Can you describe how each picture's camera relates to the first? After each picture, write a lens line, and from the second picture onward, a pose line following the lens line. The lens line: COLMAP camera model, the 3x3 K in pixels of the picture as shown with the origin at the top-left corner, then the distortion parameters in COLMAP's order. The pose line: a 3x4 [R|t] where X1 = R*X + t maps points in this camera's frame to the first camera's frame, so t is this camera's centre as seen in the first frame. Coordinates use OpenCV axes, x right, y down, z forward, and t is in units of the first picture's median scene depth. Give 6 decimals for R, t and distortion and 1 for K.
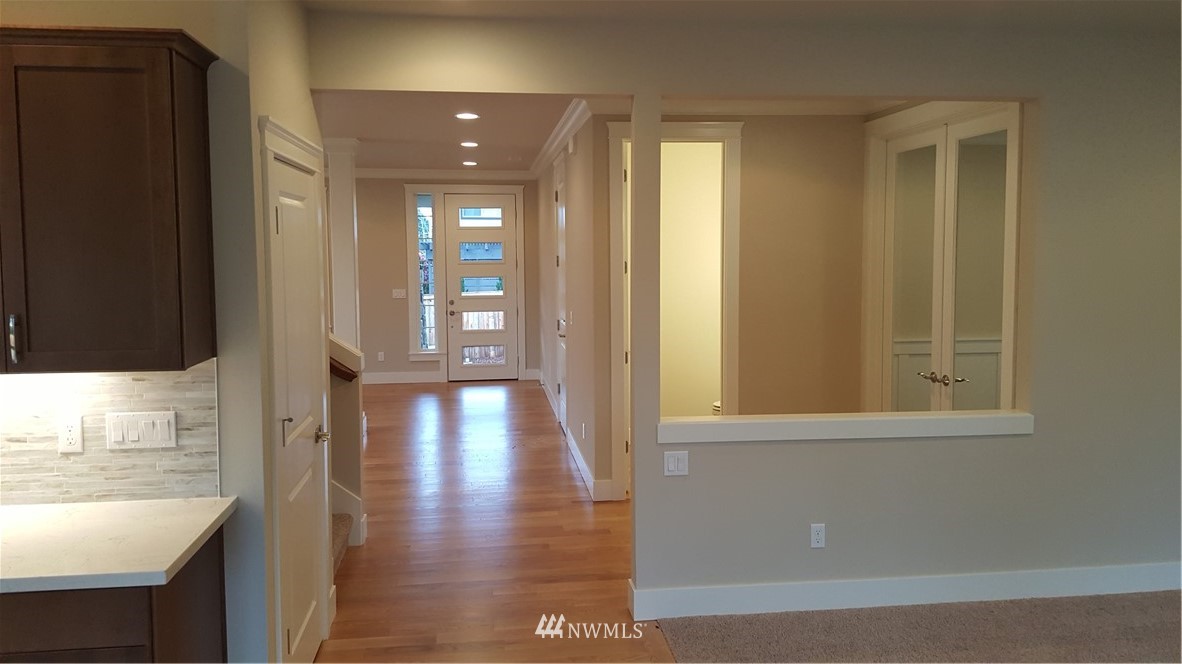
lens RADIAL K [[871.1, 0, 595.5], [0, 871.1, 315.0], [0, 0, 1]] dist [0.141647, -0.190816]
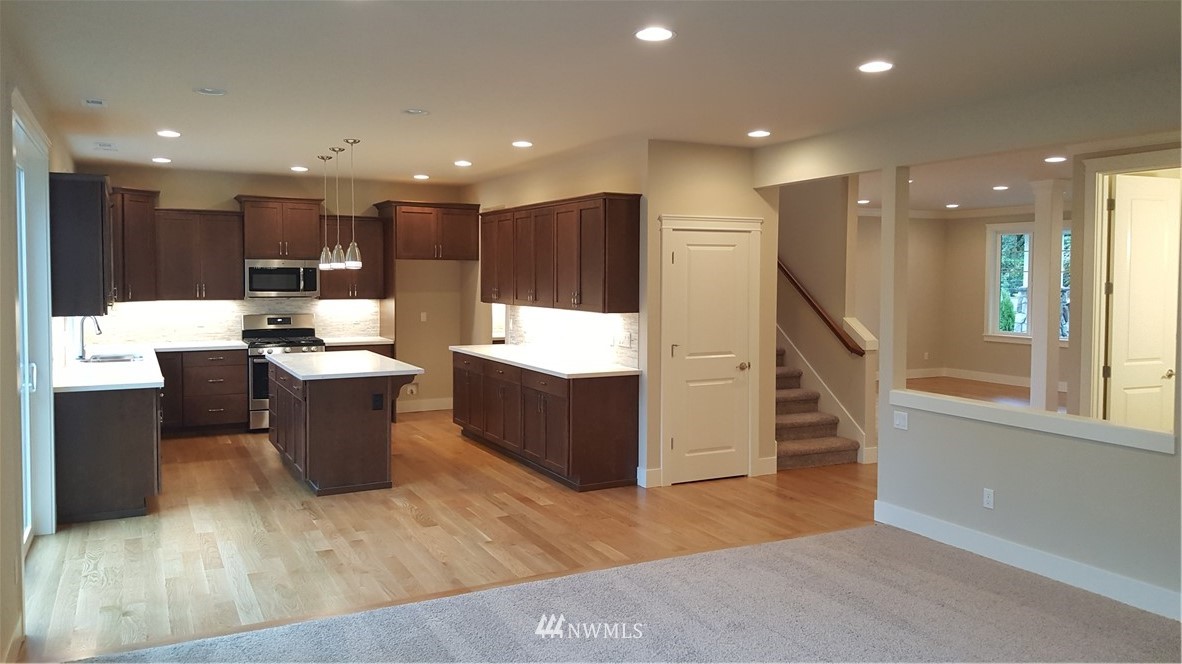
lens RADIAL K [[883.1, 0, 598.4], [0, 883.1, 316.5], [0, 0, 1]] dist [0.138650, -0.200670]
pose [[0.344008, 0.050297, -0.937619, 1.881077], [-0.077137, 0.996703, 0.025166, 0.003609], [0.935793, 0.063667, 0.346753, 0.031048]]
